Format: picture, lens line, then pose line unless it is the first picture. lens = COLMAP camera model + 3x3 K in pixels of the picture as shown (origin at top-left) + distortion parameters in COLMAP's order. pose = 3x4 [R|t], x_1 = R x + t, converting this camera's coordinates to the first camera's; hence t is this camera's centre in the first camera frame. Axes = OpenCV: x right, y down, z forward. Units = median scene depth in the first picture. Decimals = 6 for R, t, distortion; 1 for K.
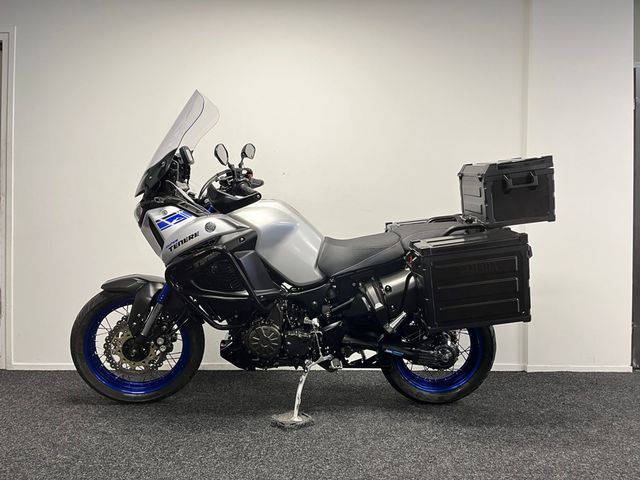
lens RADIAL K [[486.5, 0, 322.3], [0, 486.5, 241.7], [0, 0, 1]] dist [0.076562, -0.106967]
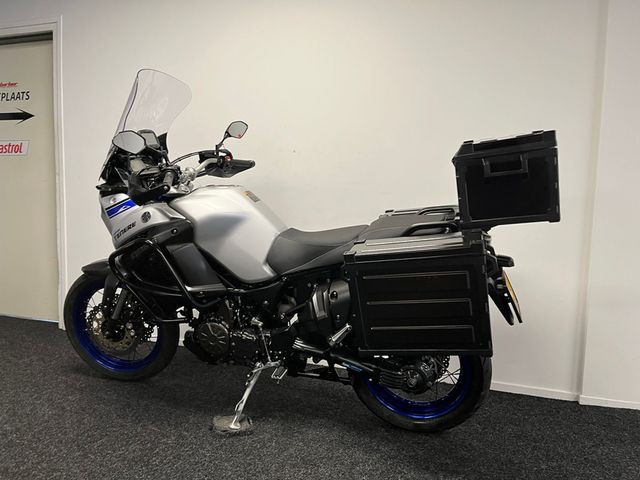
lens RADIAL K [[486.5, 0, 317.9], [0, 486.5, 243.3], [0, 0, 1]] dist [0.076562, -0.106967]
pose [[0.940870, 0.049189, -0.335178, 0.376608], [-0.022370, 0.996264, 0.083412, -0.061570], [0.338028, -0.070982, 0.938455, 0.195234]]
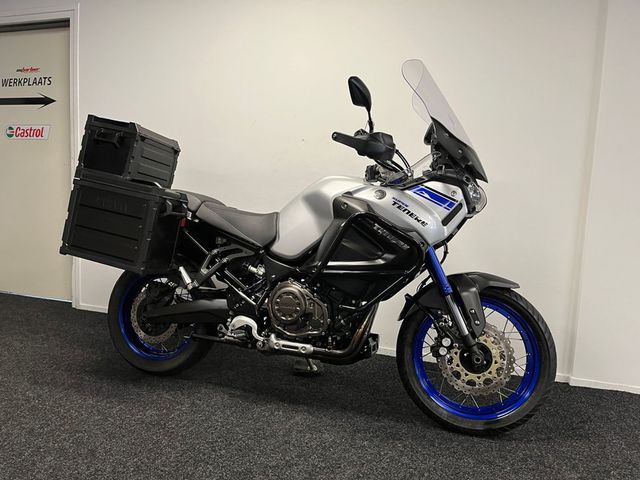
lens RADIAL K [[486.5, 0, 318.7], [0, 486.5, 244.8], [0, 0, 1]] dist [0.076562, -0.106967]
pose [[0.939413, 0.073482, -0.334818, 0.383574], [-0.042080, 0.994087, 0.100103, -0.045919], [0.340194, -0.079948, 0.936950, 0.140724]]
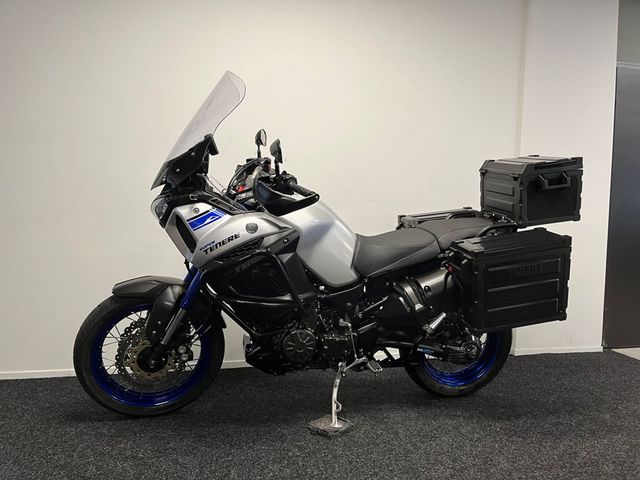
lens RADIAL K [[486.5, 0, 324.5], [0, 486.5, 241.8], [0, 0, 1]] dist [0.076562, -0.106967]
pose [[0.983510, -0.003299, 0.180822, -0.239473], [-0.008156, 0.998007, 0.062572, -0.056978], [-0.180668, -0.063015, 0.981523, 0.074345]]
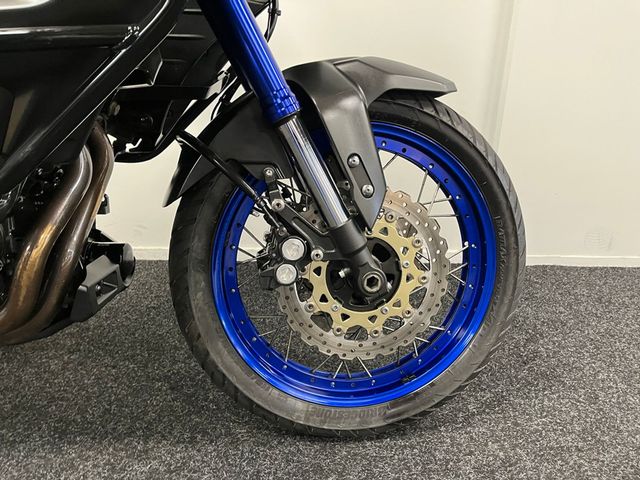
lens RADIAL K [[486.5, 0, 324.1], [0, 486.5, 238.4], [0, 0, 1]] dist [0.076562, -0.106967]
pose [[0.999820, 0.016185, 0.009888, 0.335959], [-0.018570, 0.941405, 0.336767, 0.084633], [-0.003858, -0.336890, 0.941536, 0.706361]]
